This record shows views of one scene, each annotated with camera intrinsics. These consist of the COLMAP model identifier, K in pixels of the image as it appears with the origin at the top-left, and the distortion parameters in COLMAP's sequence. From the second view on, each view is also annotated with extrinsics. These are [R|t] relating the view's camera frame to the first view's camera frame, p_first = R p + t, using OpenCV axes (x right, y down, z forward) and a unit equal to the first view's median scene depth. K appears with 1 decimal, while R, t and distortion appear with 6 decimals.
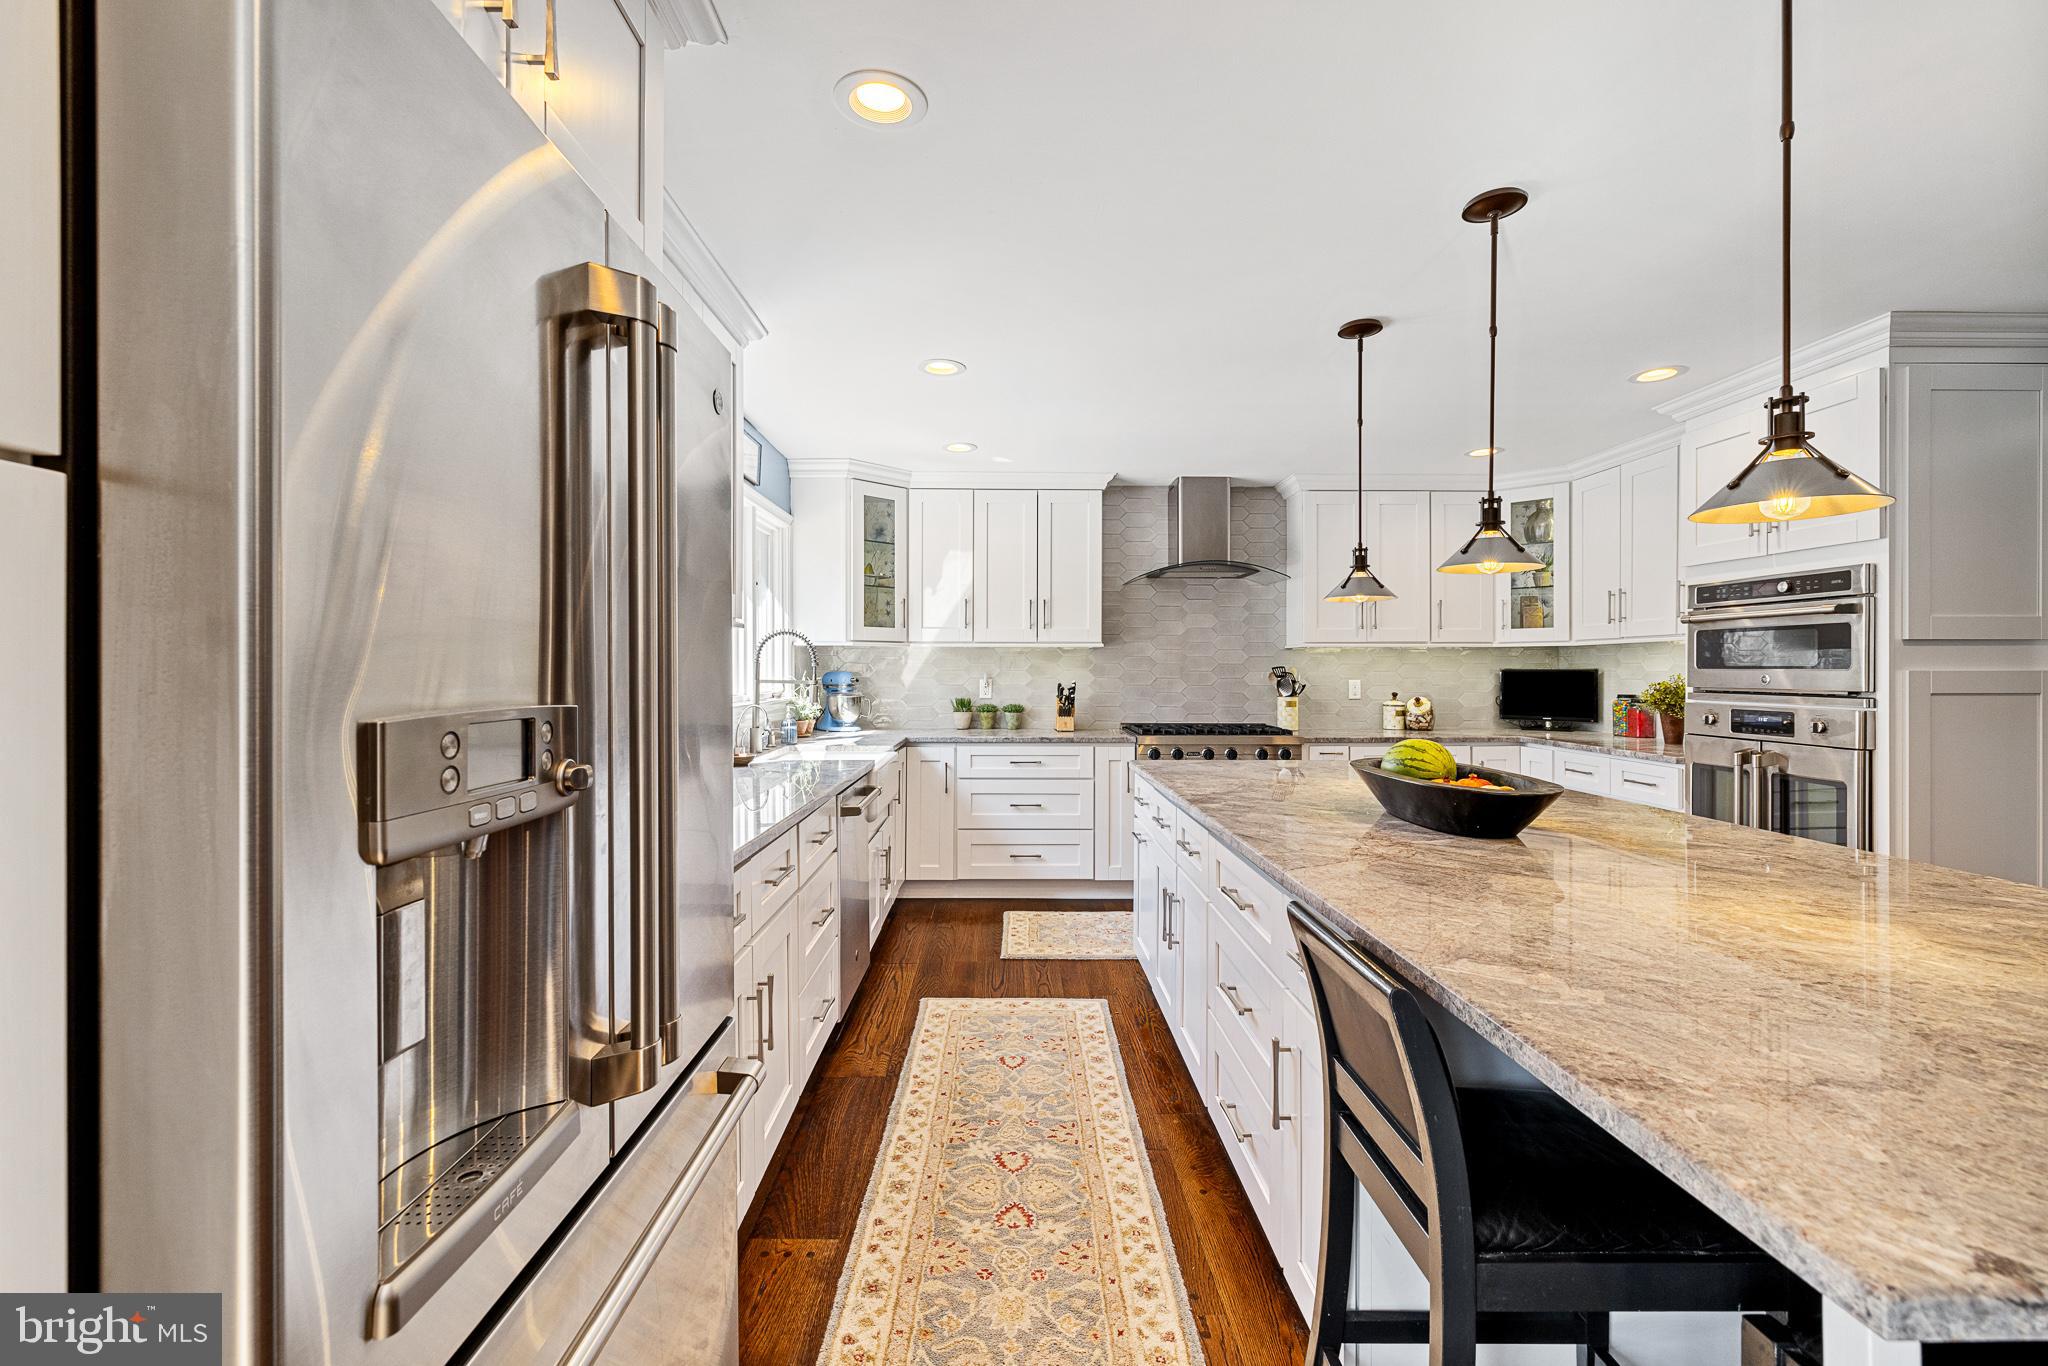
lens RADIAL K [[860.6, 0, 1019.9], [0, 860.6, 667.9], [0, 0, 1]] dist [-0.000137, 0.000225]
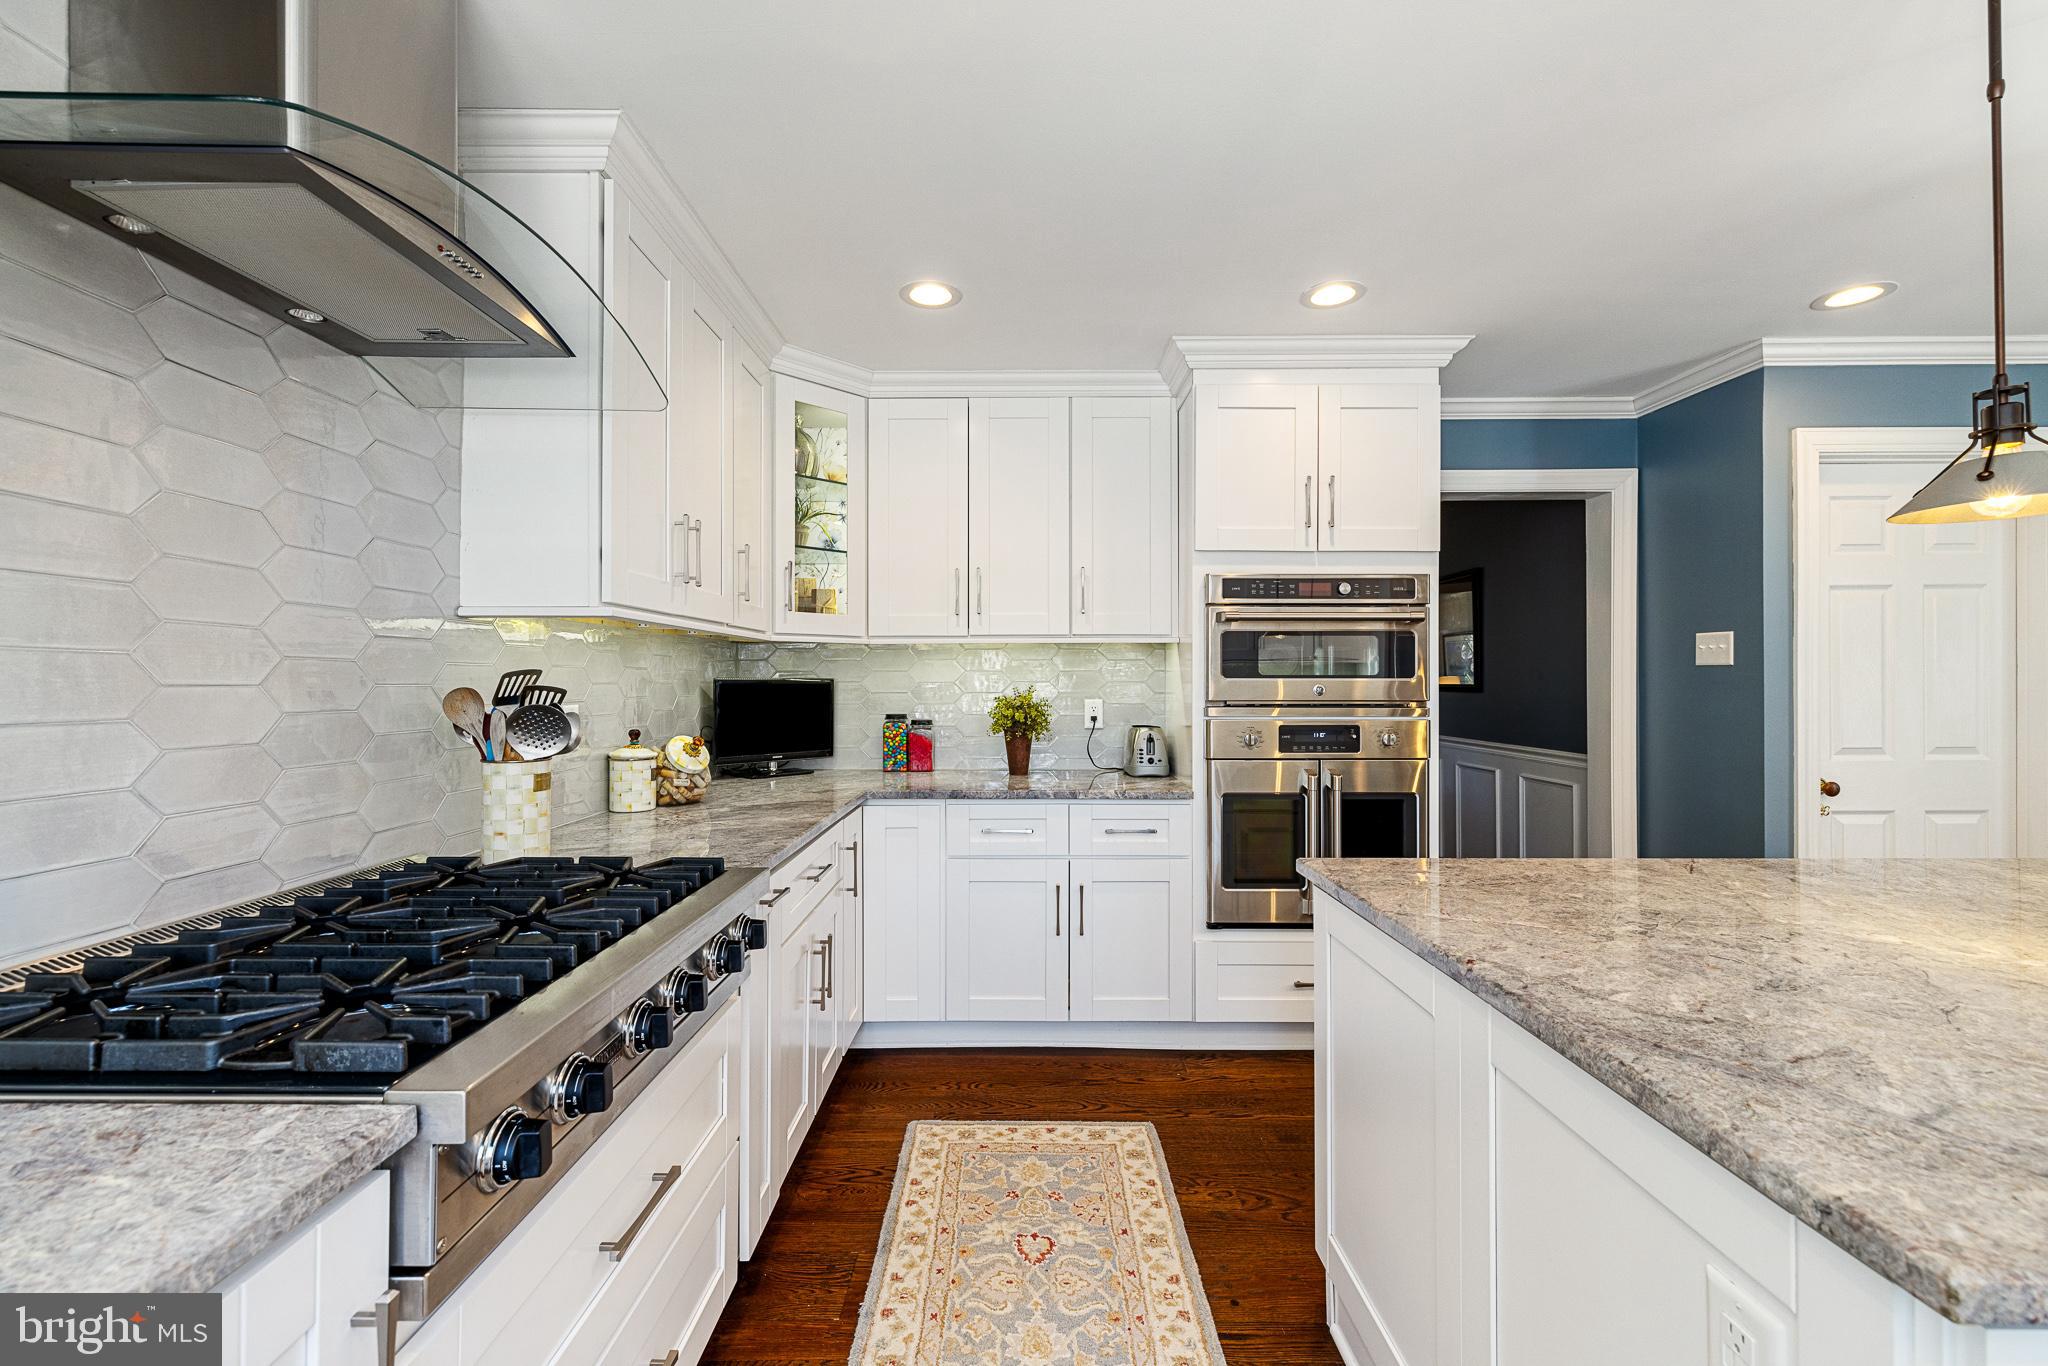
lens RADIAL K [[907.0, 0, 1024.0], [0, 907.0, 683.0], [0, 0, 1]] dist [0.000688, 0.000147]
pose [[0.021192, -0.002837, 0.999771, -0.072724], [-0.000635, 0.999996, 0.002851, 0.003031], [-0.999775, -0.000695, 0.021190, 1.176439]]
